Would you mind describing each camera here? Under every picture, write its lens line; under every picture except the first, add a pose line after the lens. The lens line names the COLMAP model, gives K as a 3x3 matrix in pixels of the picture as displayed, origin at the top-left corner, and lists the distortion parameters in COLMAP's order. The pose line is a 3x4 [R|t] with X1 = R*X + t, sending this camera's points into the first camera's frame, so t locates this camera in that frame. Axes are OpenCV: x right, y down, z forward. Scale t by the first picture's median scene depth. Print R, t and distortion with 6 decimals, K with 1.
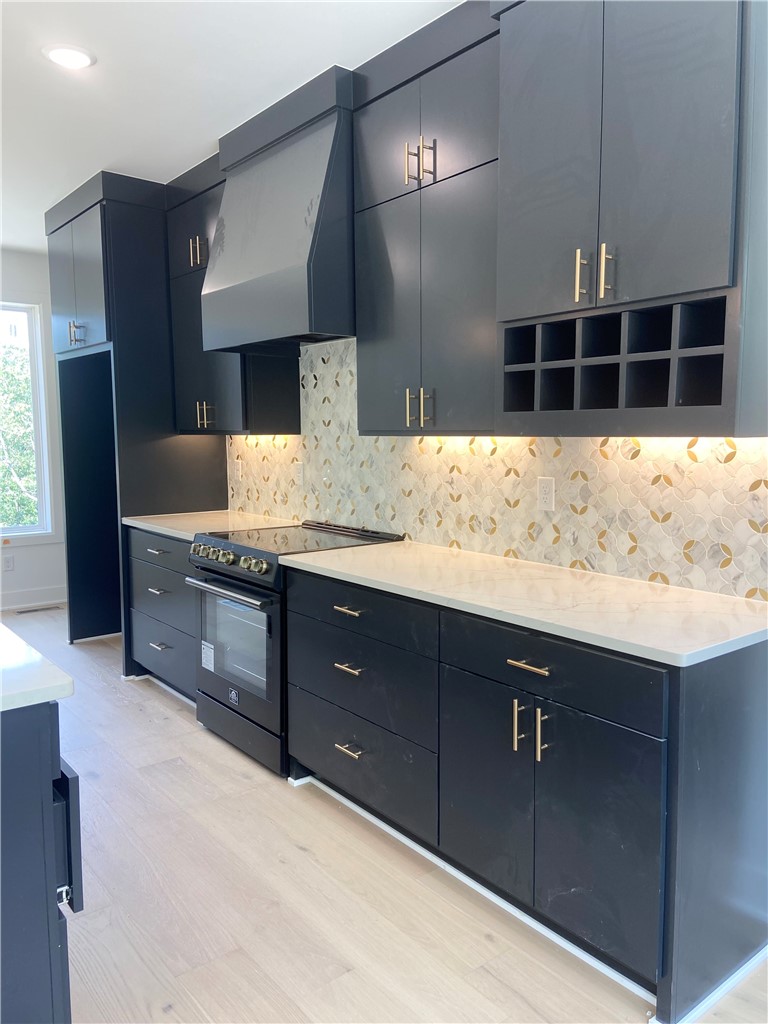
lens RADIAL K [[773.7, 0, 393.4], [0, 773.7, 500.4], [0, 0, 1]] dist [0.110902, -0.122319]
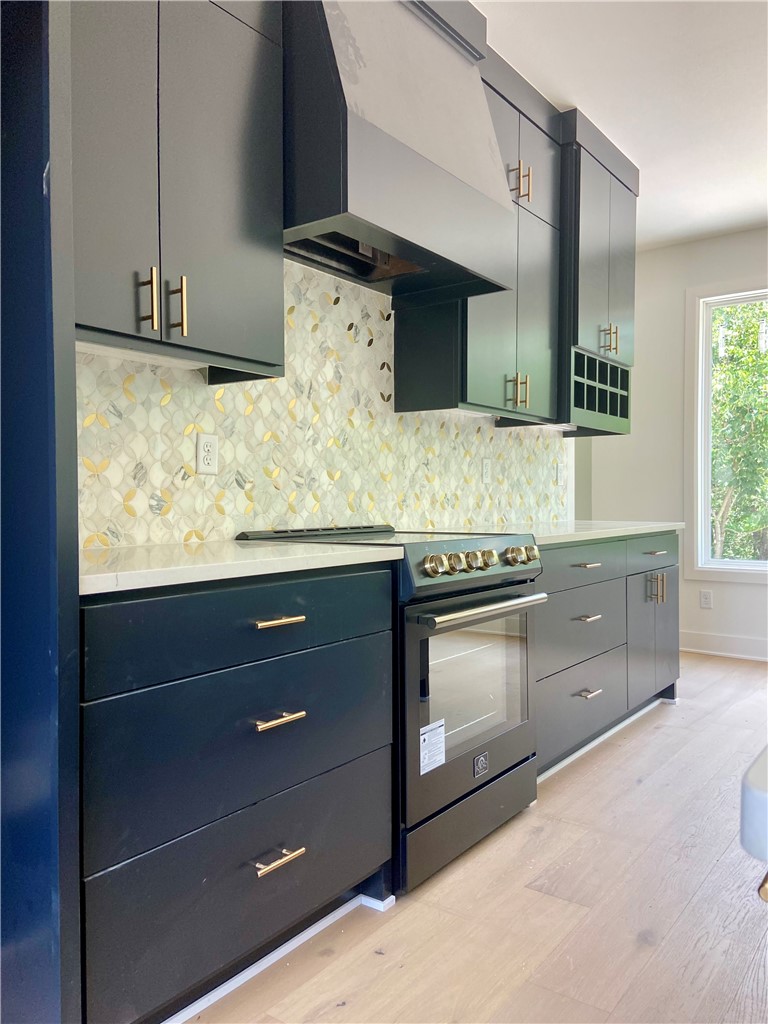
lens RADIAL K [[769.8, 0, 385.1], [0, 769.8, 505.9], [0, 0, 1]] dist [0.104780, -0.157716]
pose [[-0.251043, -0.007251, 0.967949, -0.898778], [0.088548, 0.995607, 0.030424, -0.003876], [-0.963917, 0.093348, -0.249298, 1.315553]]
